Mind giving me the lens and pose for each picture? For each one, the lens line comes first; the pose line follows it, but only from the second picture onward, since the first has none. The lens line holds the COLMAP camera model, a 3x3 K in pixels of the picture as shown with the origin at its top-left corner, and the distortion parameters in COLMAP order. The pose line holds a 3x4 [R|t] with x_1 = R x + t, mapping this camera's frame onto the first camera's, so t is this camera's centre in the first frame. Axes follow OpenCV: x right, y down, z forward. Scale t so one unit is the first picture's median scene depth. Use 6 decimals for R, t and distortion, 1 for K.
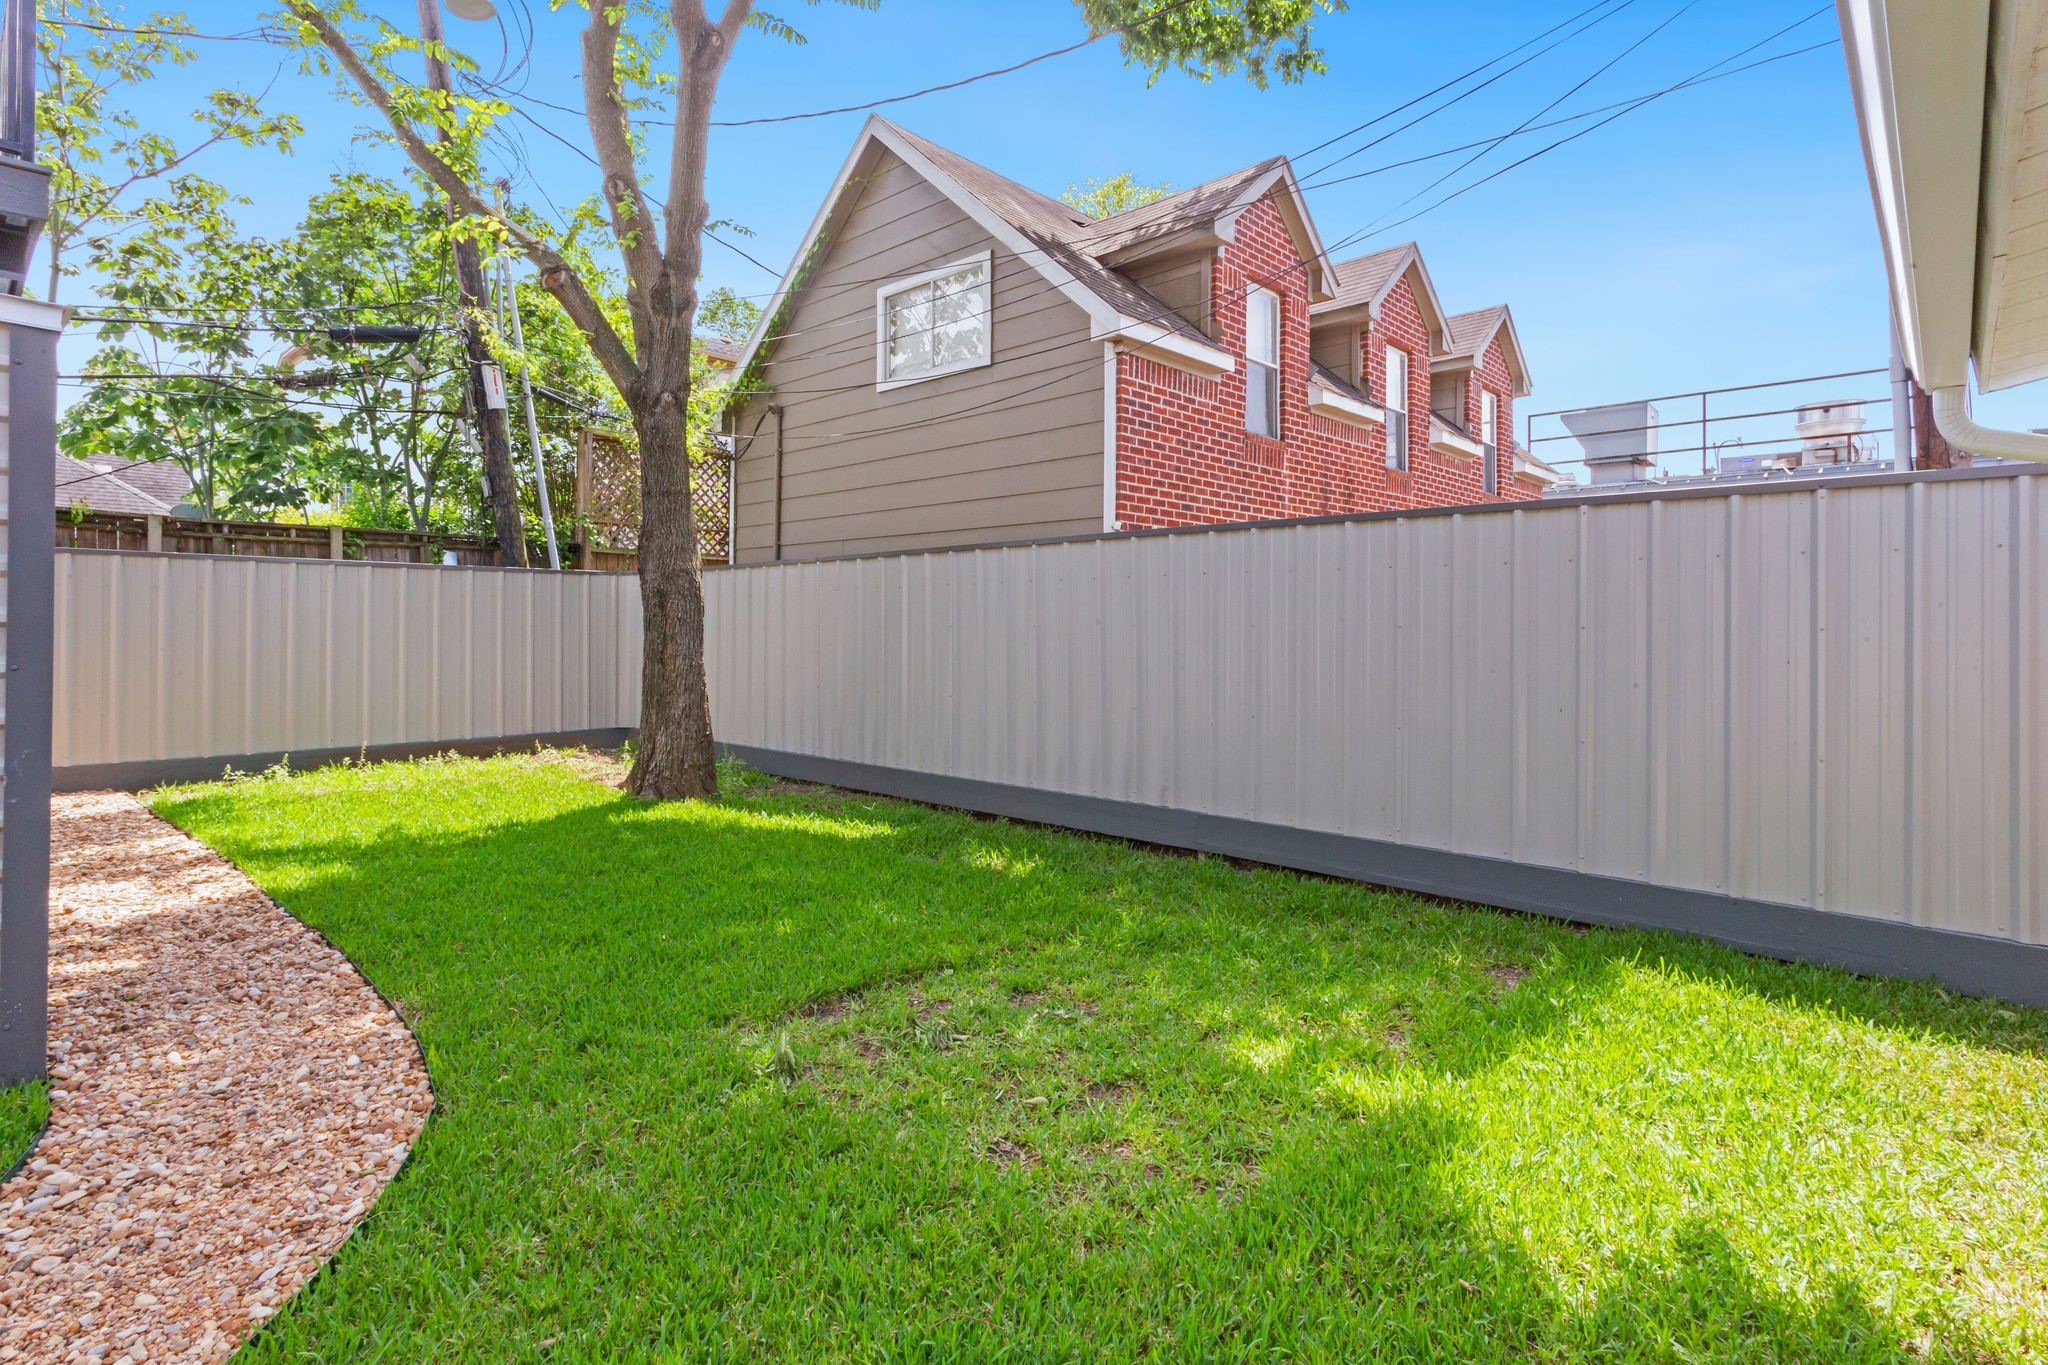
lens RADIAL K [[1005.6, 0, 1024.0], [0, 1005.6, 682.5], [0, 0, 1]] dist [-0.021074, -0.000100]
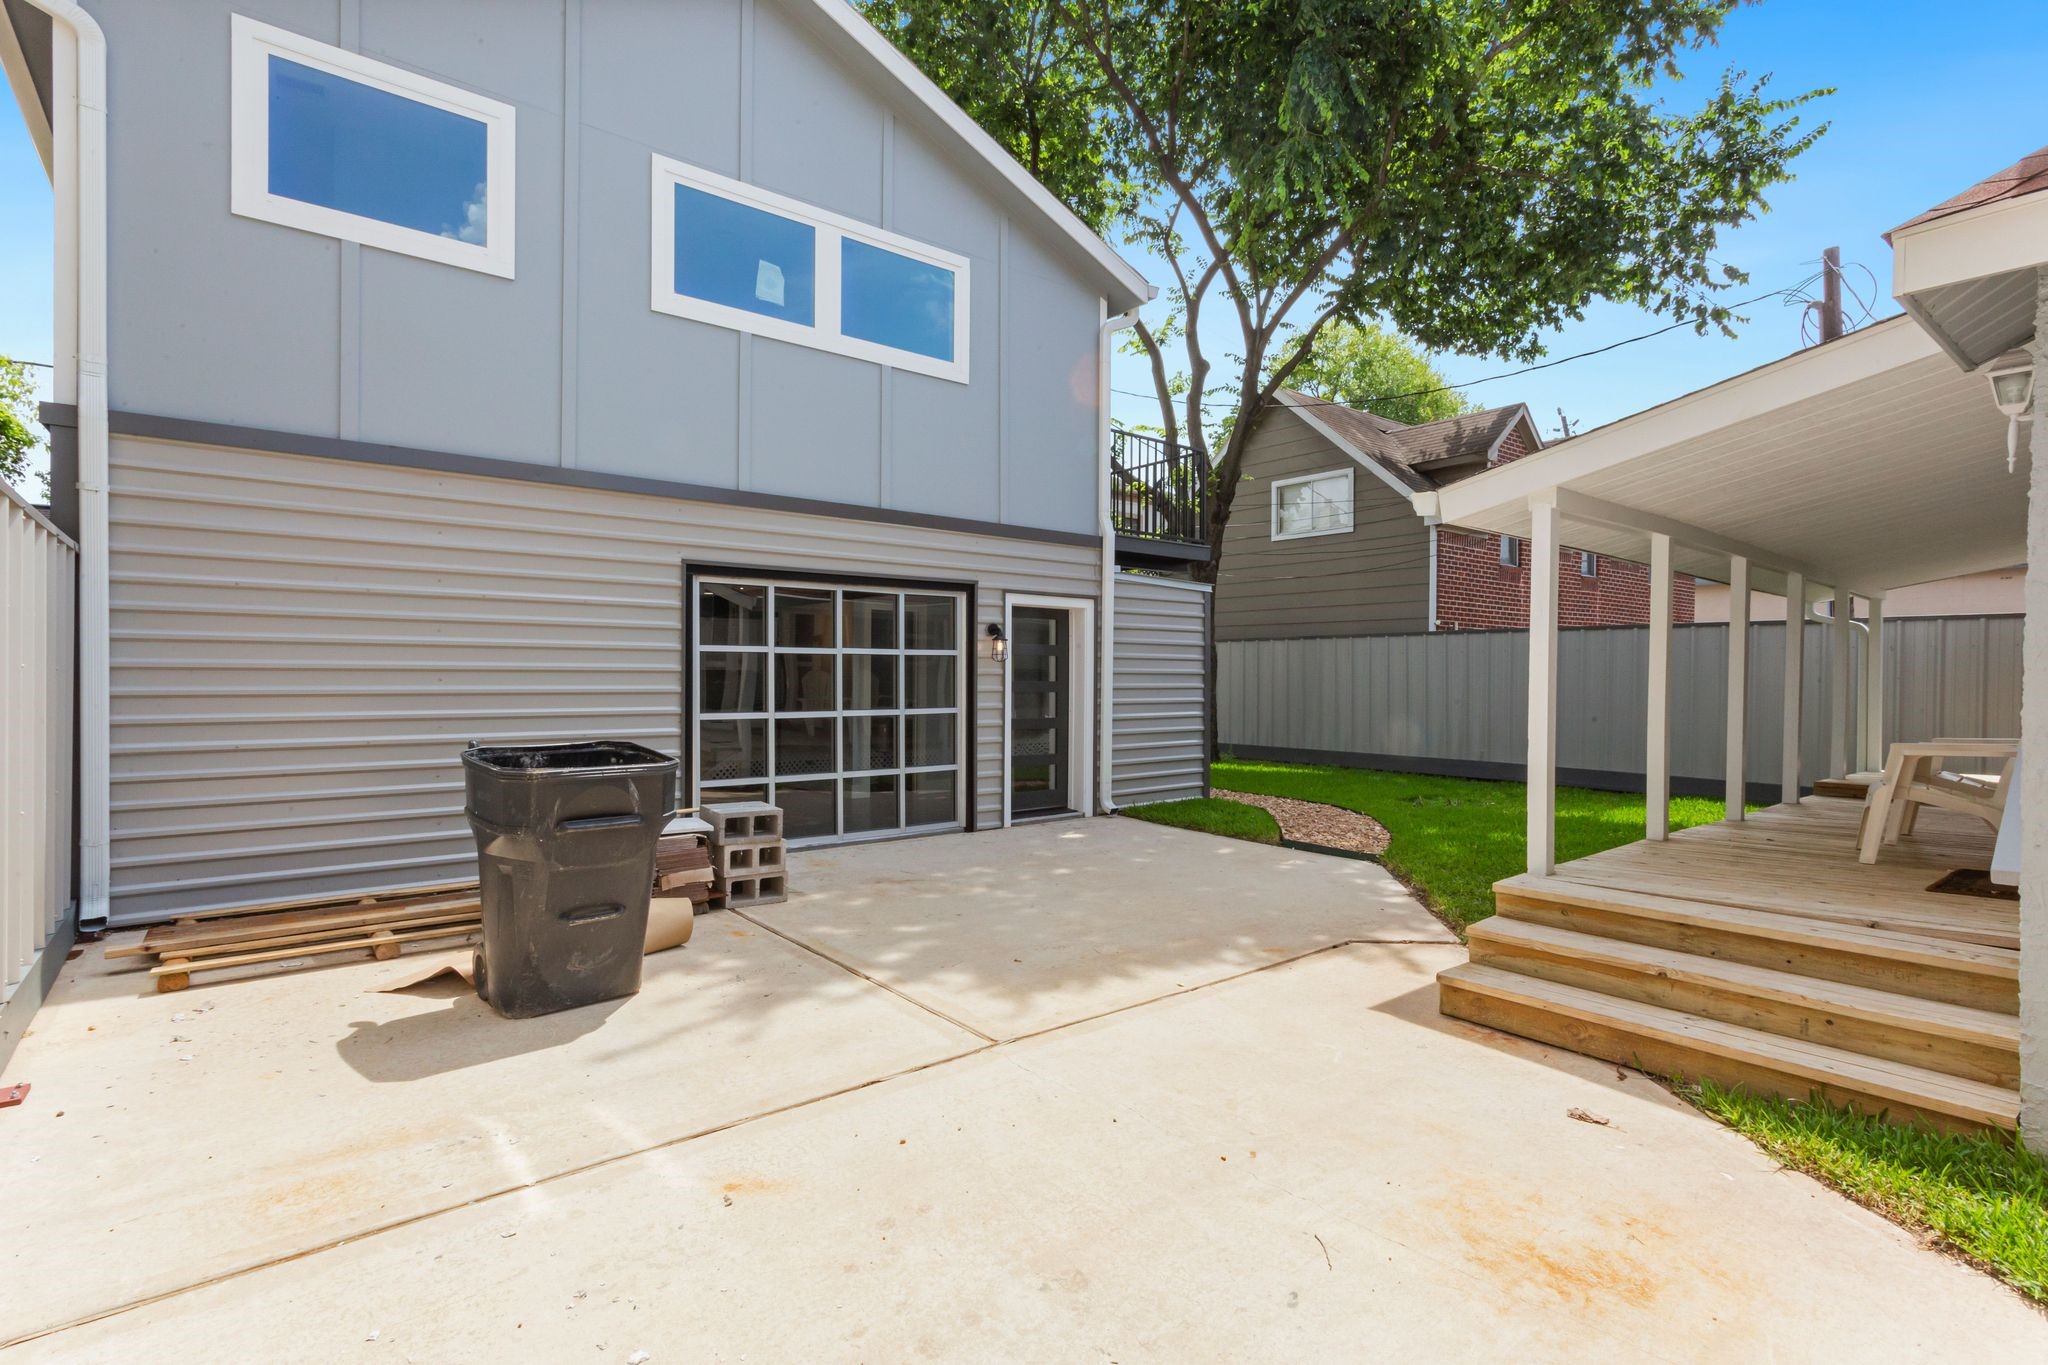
lens RADIAL K [[1005.6, 0, 1024.0], [0, 1005.6, 682.5], [0, 0, 1]] dist [-0.021074, -0.000100]
pose [[0.992688, -0.000626, -0.120705, -0.361557], [-0.004927, 0.998943, -0.045699, 0.029873], [0.120606, 0.045959, 0.991636, -0.738027]]
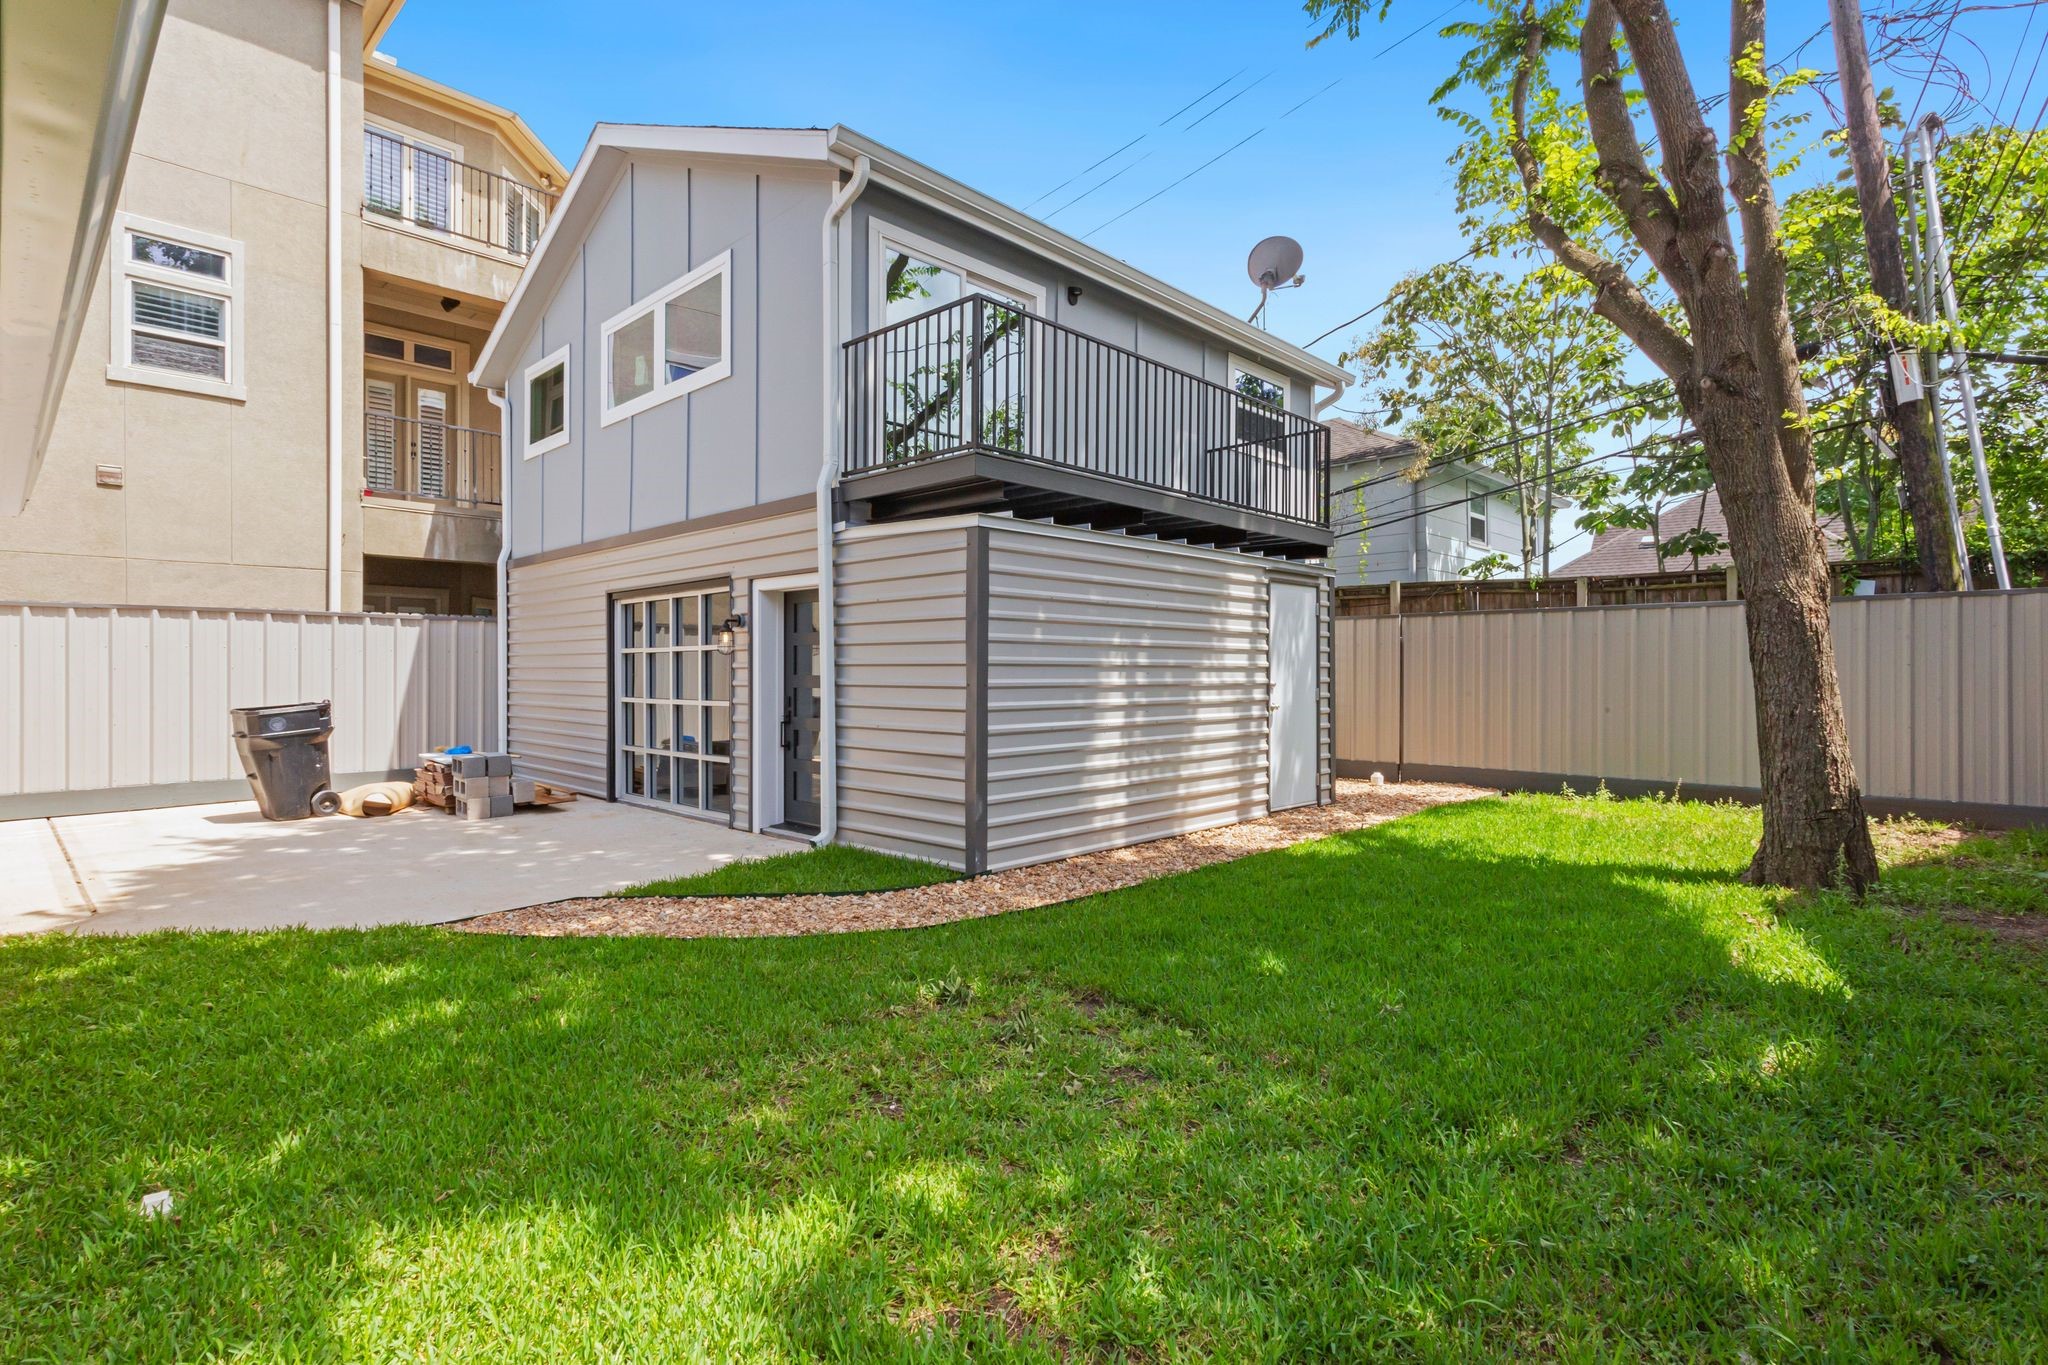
lens RADIAL K [[1005.6, 0, 1024.0], [0, 1005.6, 682.5], [0, 0, 1]] dist [-0.021074, -0.000100]
pose [[0.027772, 0.002452, -0.999611, 0.424057], [-0.046337, 0.998925, 0.001163, -0.016252], [0.998540, 0.046287, 0.027856, 0.416023]]
